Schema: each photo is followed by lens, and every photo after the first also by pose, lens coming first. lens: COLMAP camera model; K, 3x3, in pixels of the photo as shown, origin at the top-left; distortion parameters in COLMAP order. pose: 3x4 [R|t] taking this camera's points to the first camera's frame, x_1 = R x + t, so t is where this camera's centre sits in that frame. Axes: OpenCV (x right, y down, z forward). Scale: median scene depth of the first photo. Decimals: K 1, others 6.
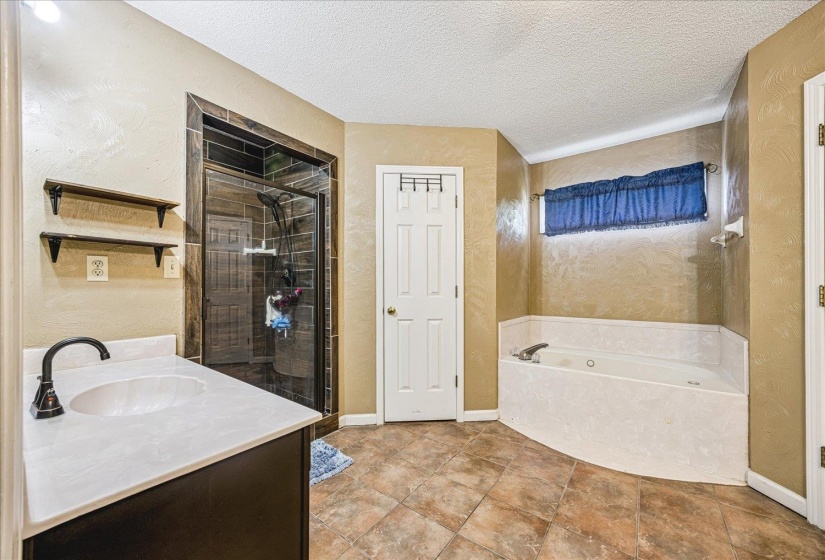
lens RADIAL K [[315.1, 0, 414.3], [0, 315.1, 288.0], [0, 0, 1]] dist [0.002601, 0.000484]
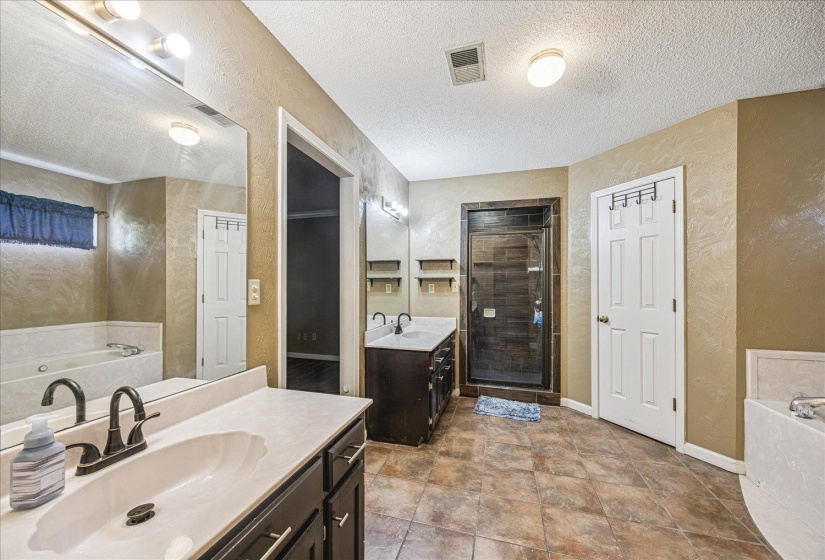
lens RADIAL K [[315.1, 0, 413.5], [0, 315.1, 283.7], [0, 0, 1]] dist [0.002601, 0.000484]
pose [[0.349930, -0.008488, -0.936738, 0.782275], [-0.001404, 0.999953, -0.009585, -0.044879], [0.936775, 0.004670, 0.349901, -0.023331]]
